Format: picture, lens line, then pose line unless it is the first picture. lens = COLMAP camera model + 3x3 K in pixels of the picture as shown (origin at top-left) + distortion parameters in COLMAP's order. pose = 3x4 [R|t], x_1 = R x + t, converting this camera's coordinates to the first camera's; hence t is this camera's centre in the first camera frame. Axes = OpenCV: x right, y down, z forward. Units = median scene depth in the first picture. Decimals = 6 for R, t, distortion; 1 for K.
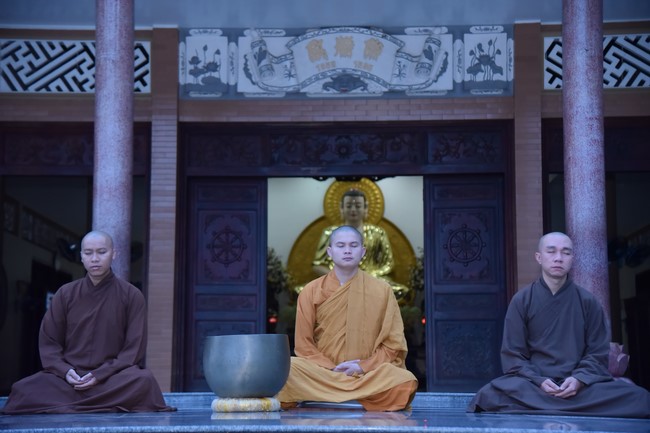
lens RADIAL K [[1183.1, 0, 325.0], [0, 1183.1, 216.5], [0, 0, 1]] dist [0.436042, 0.090478]
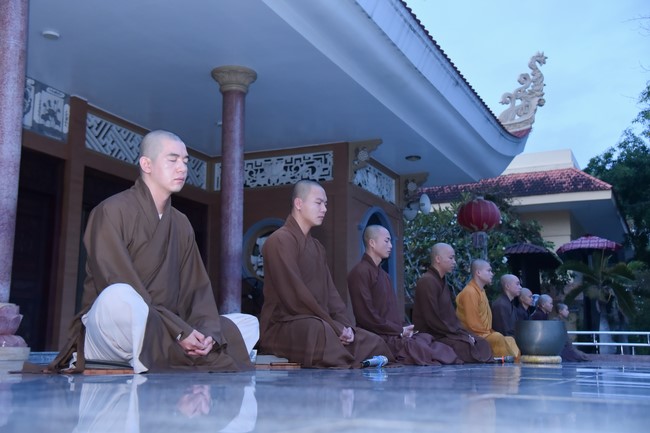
lens RADIAL K [[729.1, 0, 325.0], [0, 729.1, 216.5], [0, 0, 1]] dist [0.000554, 0.005319]
pose [[0.384735, 0.169794, 0.907276, -0.496560], [-0.135800, 0.982651, -0.126313, 0.052776], [-0.912983, -0.074611, 0.401118, 0.357752]]
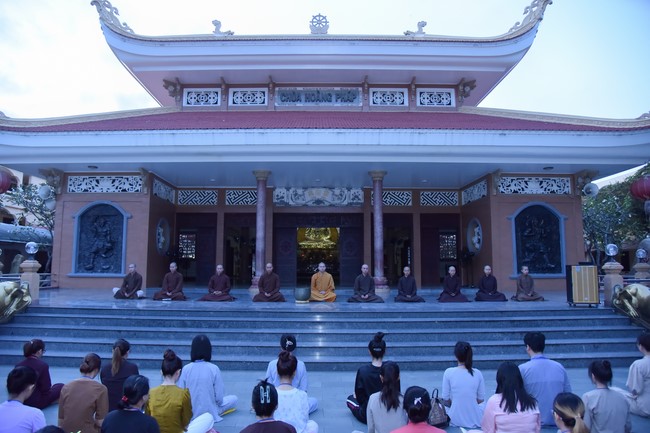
lens RADIAL K [[450.7, 0, 325.0], [0, 450.7, 216.5], [0, 0, 1]] dist [-0.000529, -0.000139]
pose [[0.998934, 0.004836, 0.045901, -0.026802], [-0.006597, 0.999245, 0.038289, -0.121966], [-0.045681, -0.038551, 0.998212, -0.392067]]
